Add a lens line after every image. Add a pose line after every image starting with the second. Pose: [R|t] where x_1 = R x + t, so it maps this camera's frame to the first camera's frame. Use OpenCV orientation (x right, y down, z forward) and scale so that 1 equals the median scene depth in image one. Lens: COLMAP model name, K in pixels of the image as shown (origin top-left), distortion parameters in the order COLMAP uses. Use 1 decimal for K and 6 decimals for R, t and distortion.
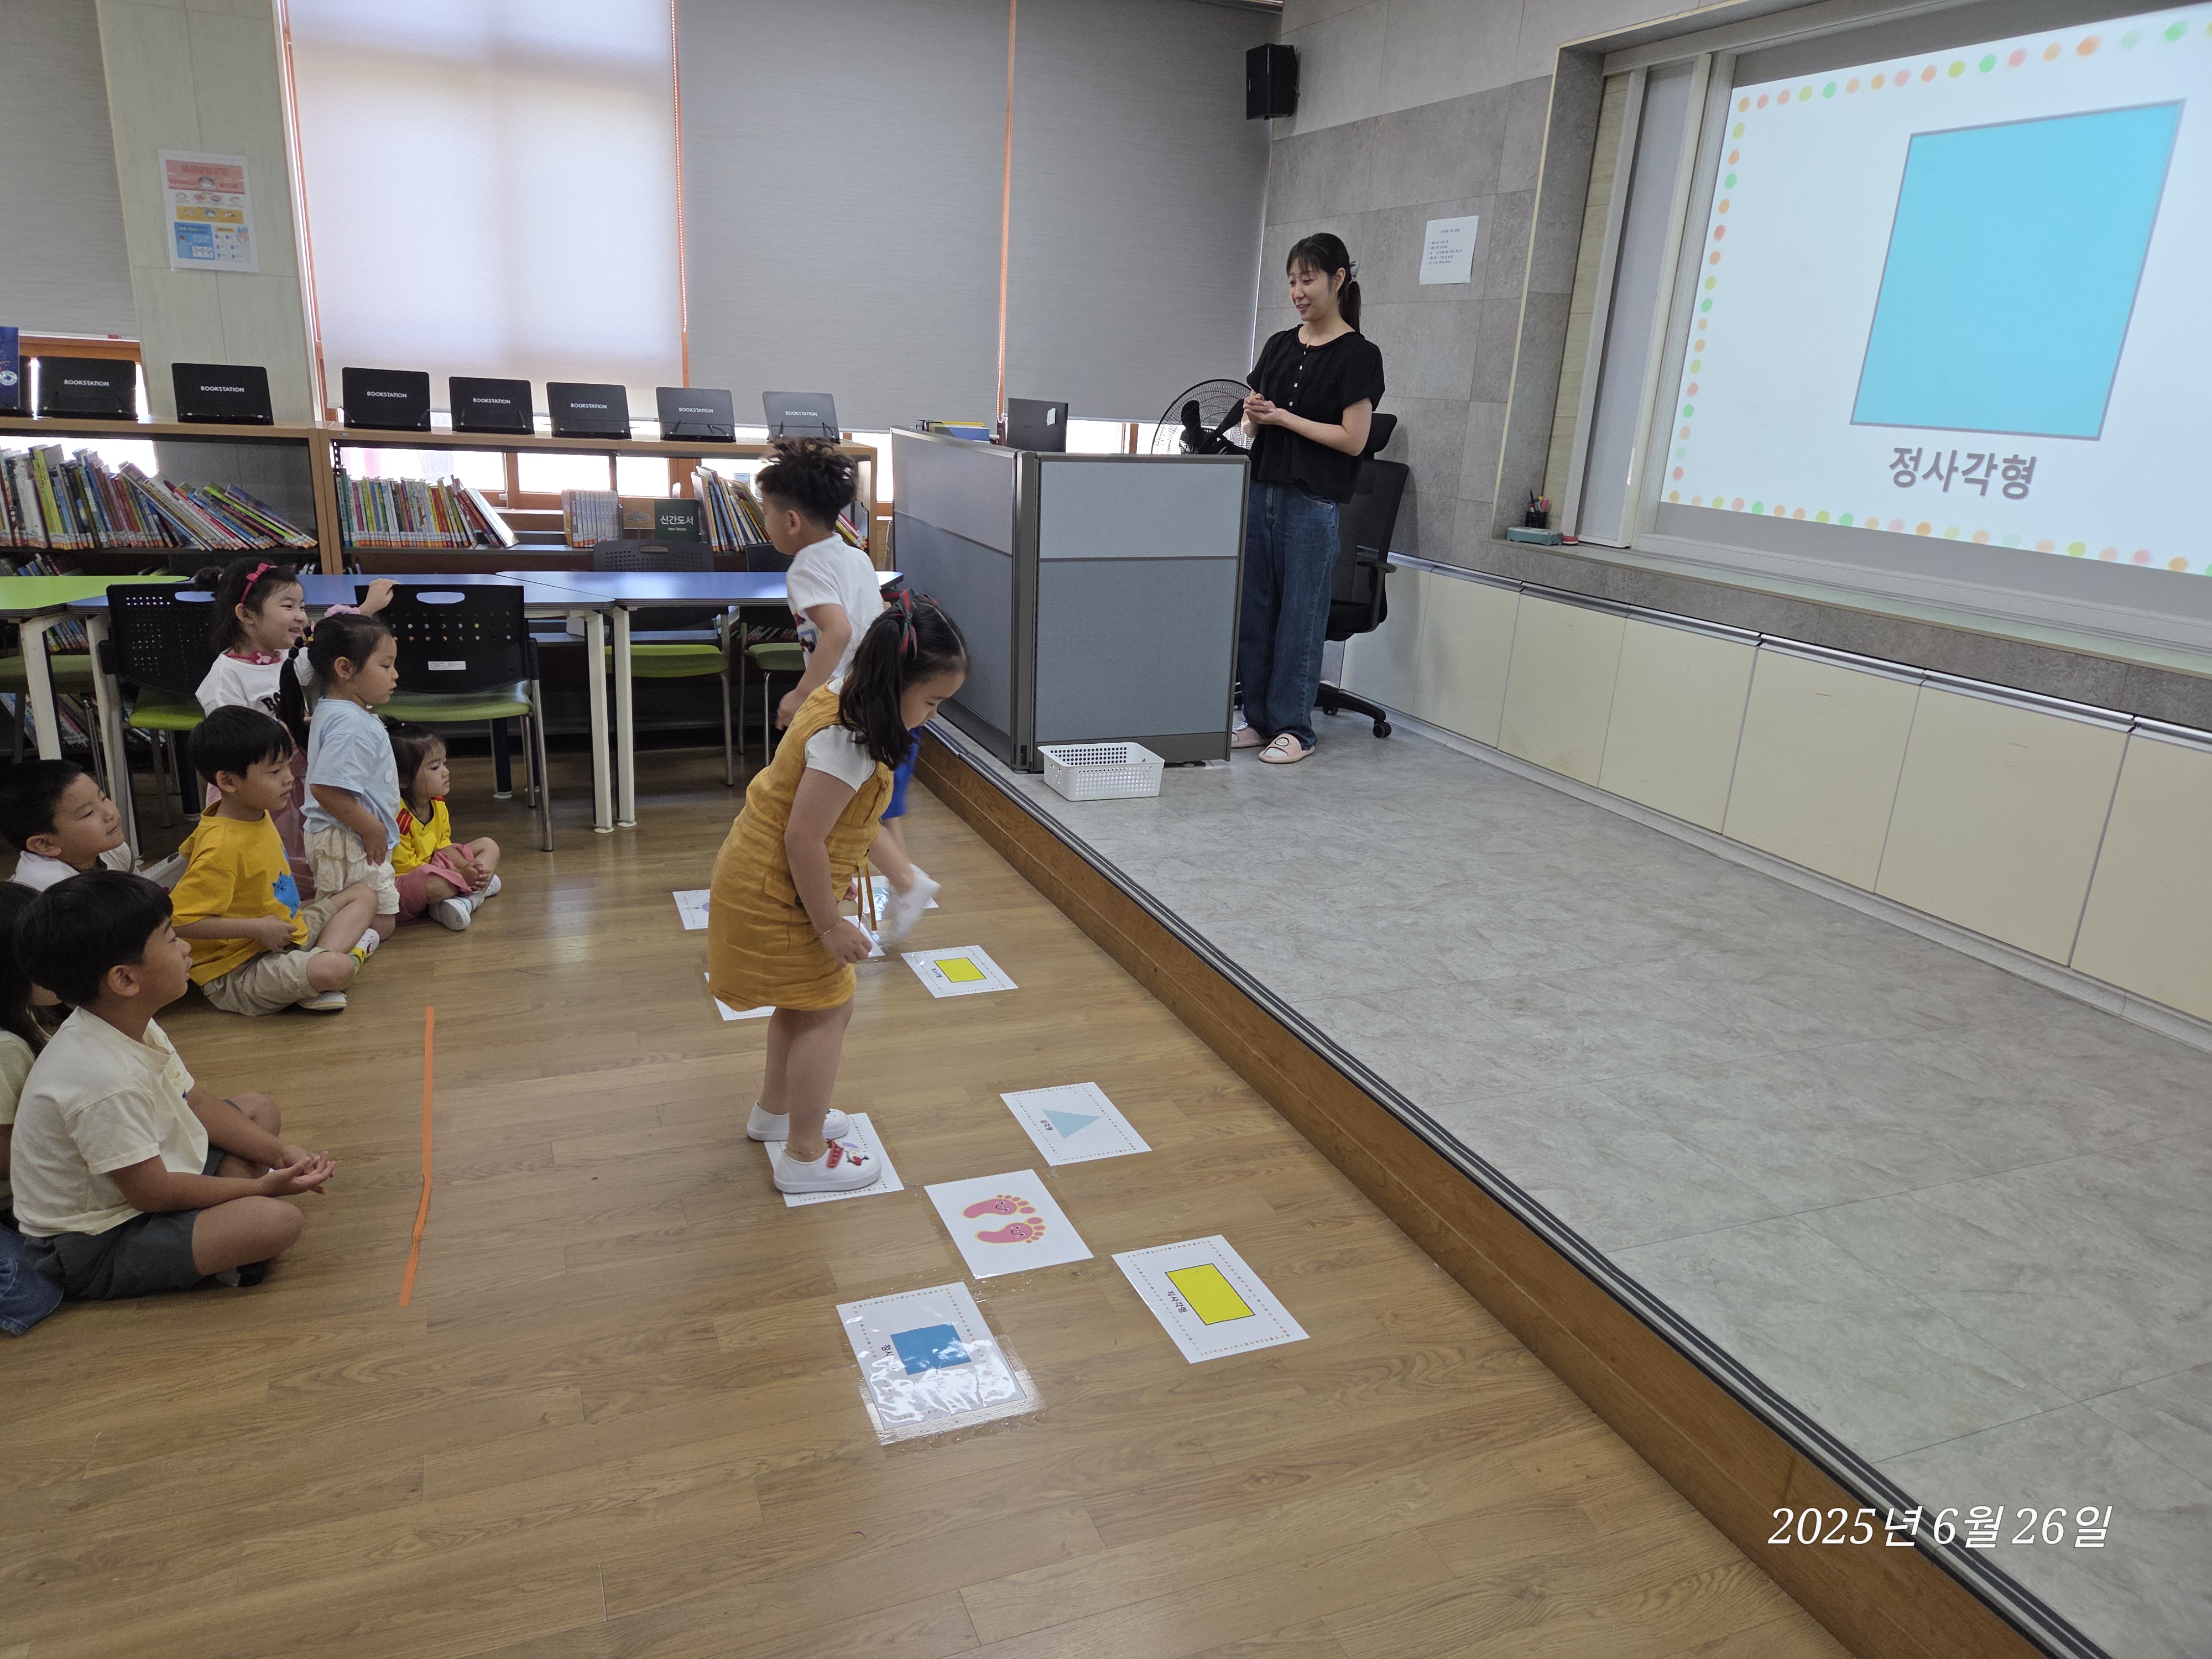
lens RADIAL K [[1494.5, 0, 1106.0], [0, 1494.5, 829.5], [0, 0, 1]] dist [0.061576, -0.049652]
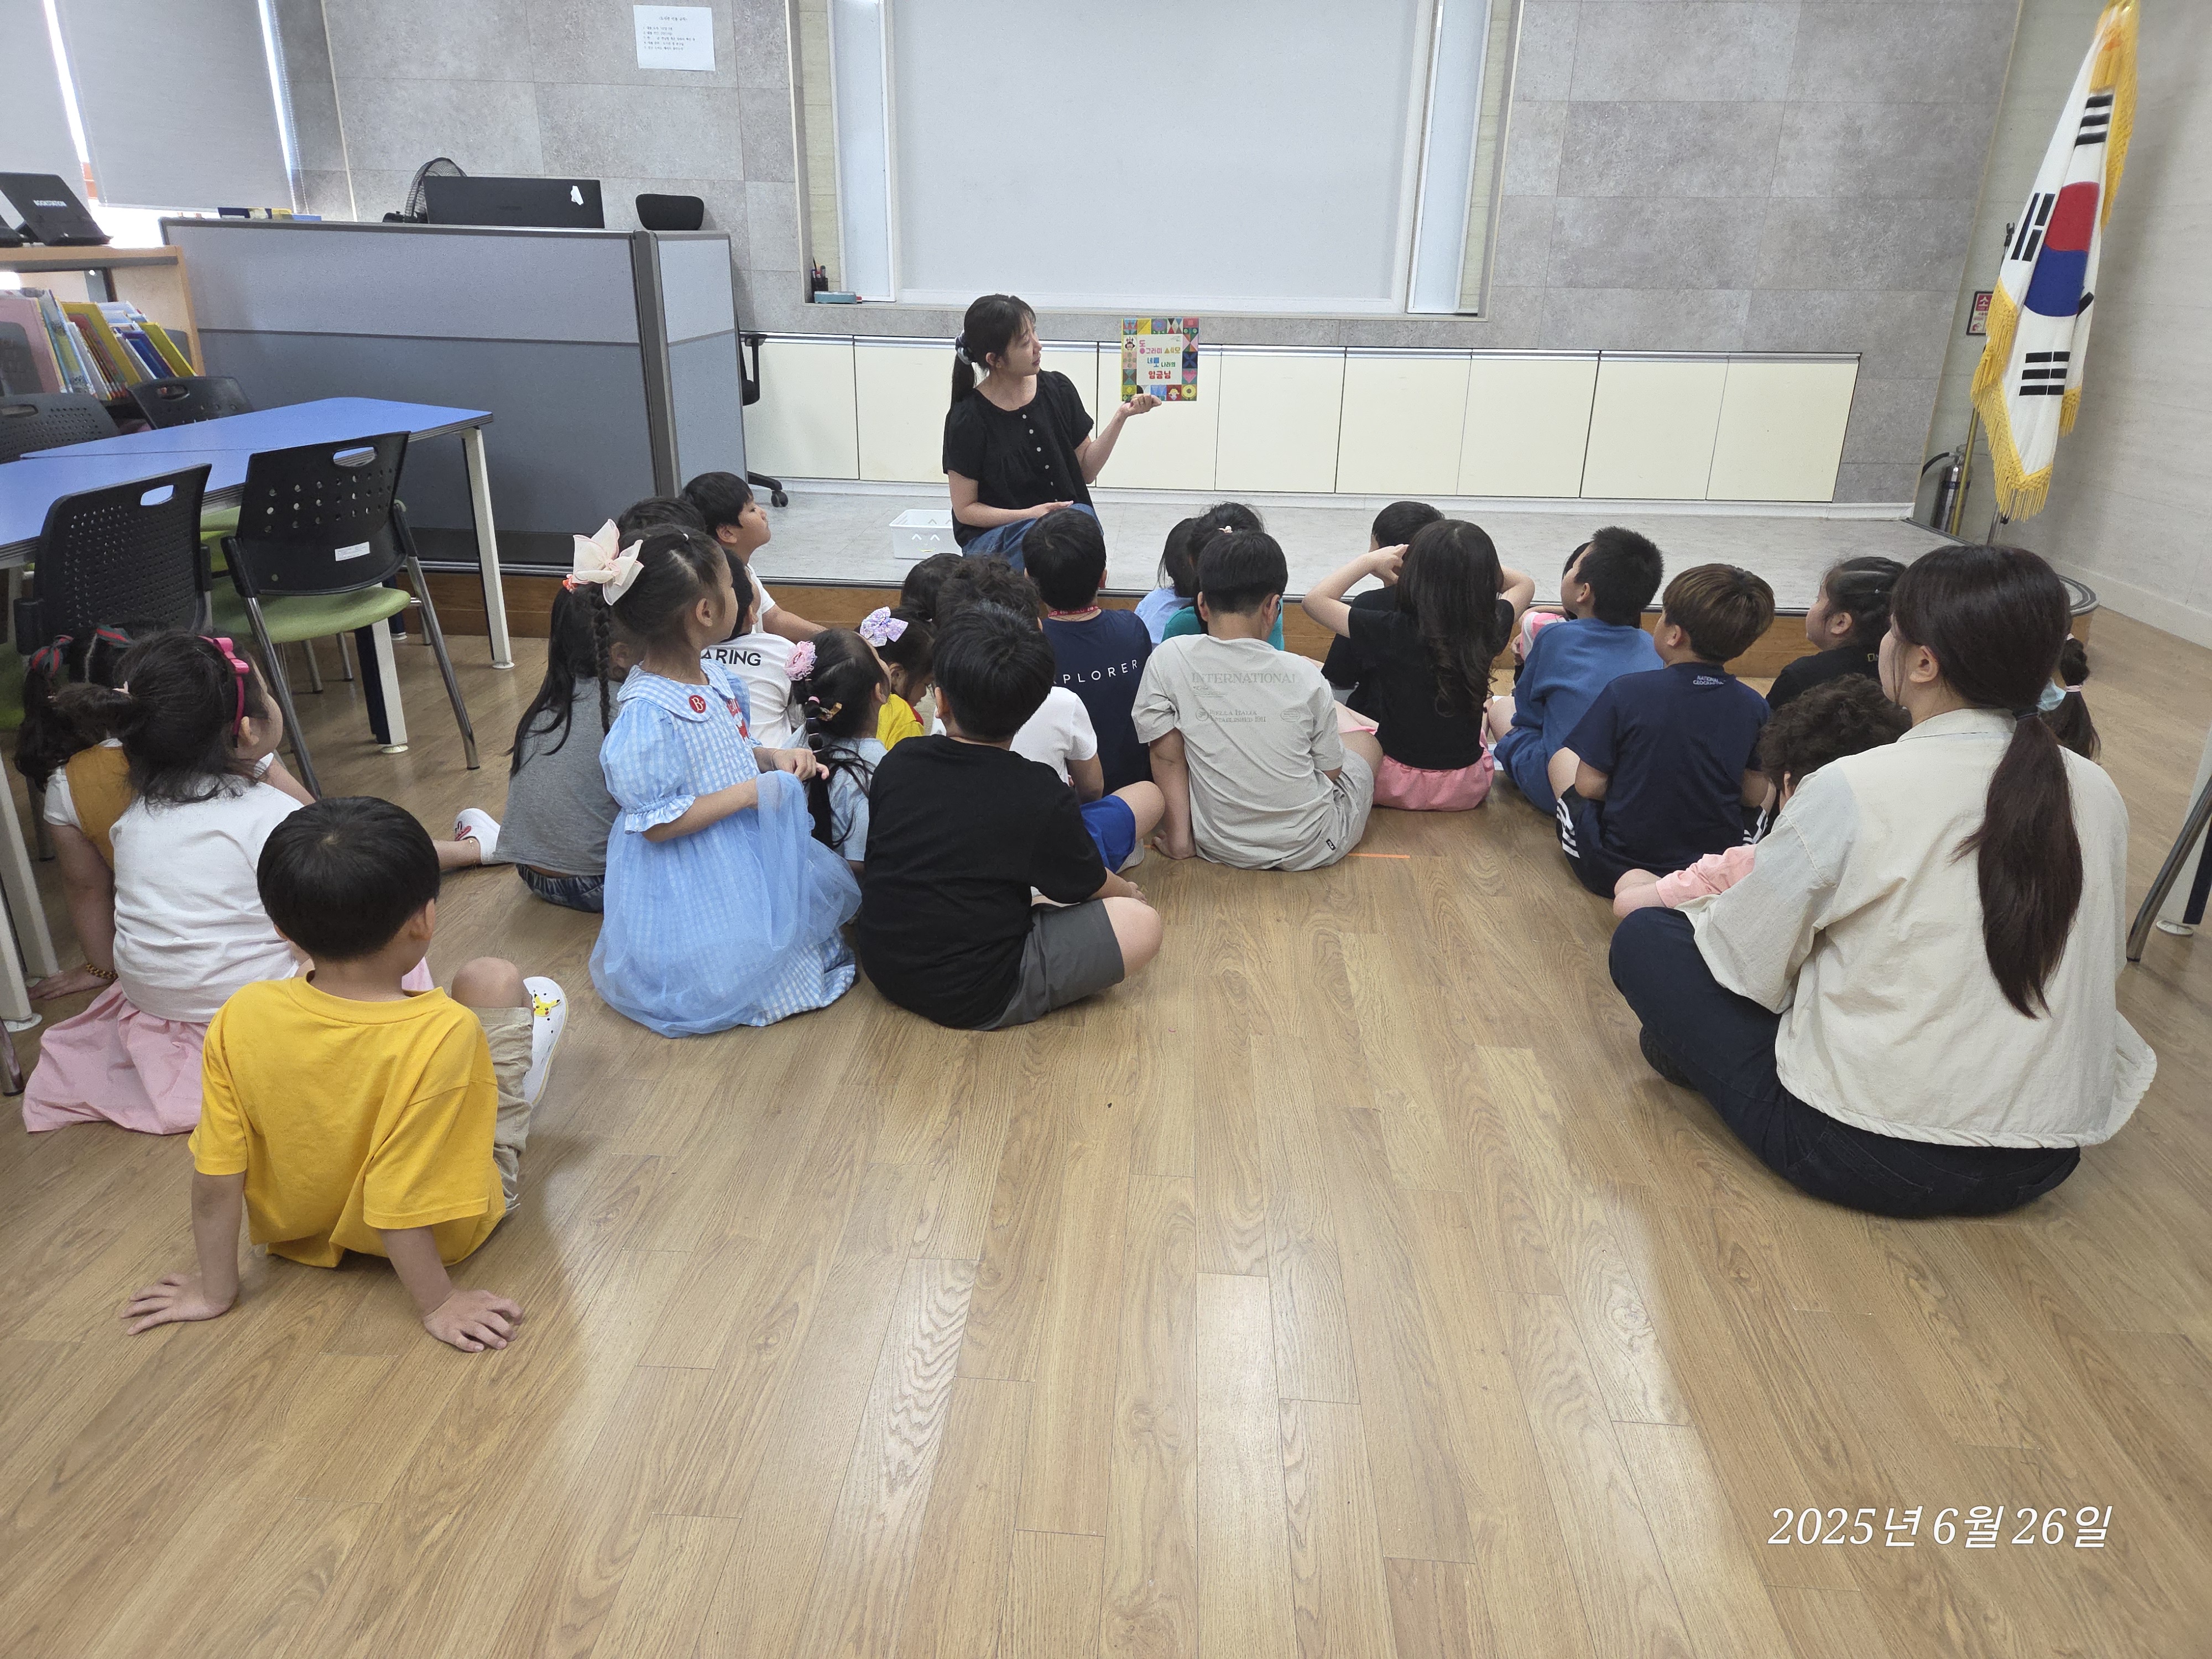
lens RADIAL K [[1494.5, 0, 1106.0], [0, 1494.5, 829.5], [0, 0, 1]] dist [0.061576, -0.049652]
pose [[0.423916, -0.365556, 0.828652, -0.845995], [0.266273, 0.924797, 0.271753, -0.075208], [-0.865676, 0.105447, 0.489374, 0.277192]]
